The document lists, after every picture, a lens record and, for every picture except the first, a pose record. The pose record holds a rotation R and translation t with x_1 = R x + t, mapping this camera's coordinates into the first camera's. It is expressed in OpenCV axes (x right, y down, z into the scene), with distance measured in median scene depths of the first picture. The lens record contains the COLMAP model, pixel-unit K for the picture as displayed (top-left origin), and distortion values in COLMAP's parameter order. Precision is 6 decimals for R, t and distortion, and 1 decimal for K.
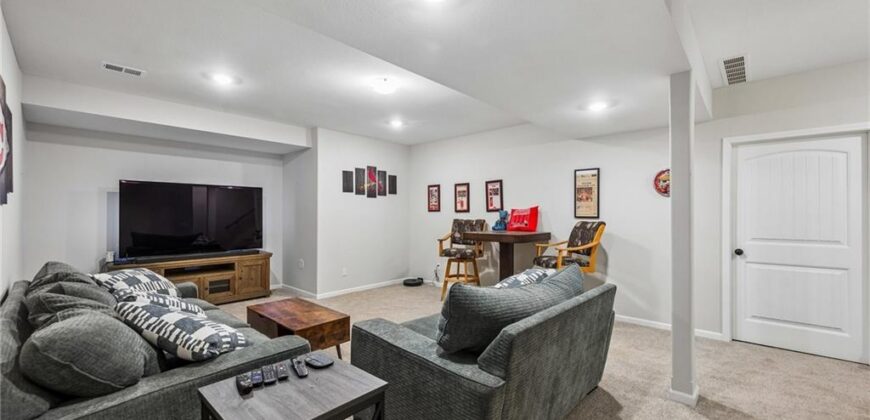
lens RADIAL K [[347.2, 0, 434.8], [0, 347.2, 211.1], [0, 0, 1]] dist [0.002248, -0.000309]
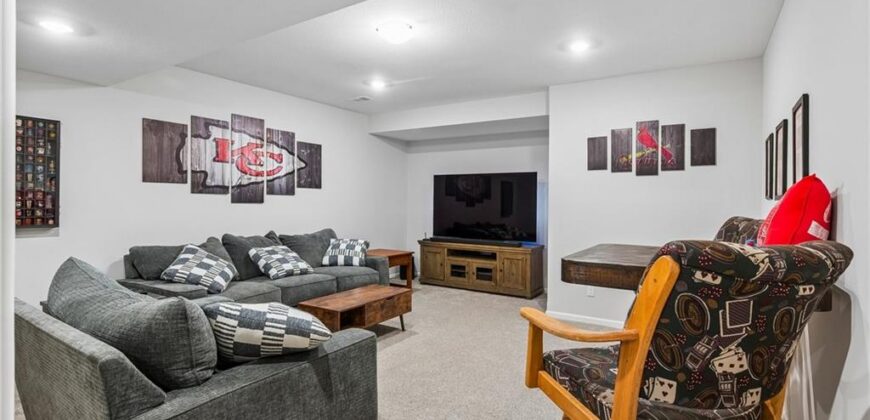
lens RADIAL K [[420.4, 0, 433.5], [0, 420.4, 206.7], [0, 0, 1]] dist [0.002462, 0.000093]
pose [[0.174984, 0.015942, -0.984442, 0.518054], [0.002045, 0.999861, 0.016556, 0.001217], [0.984569, -0.004910, 0.174927, 0.607468]]
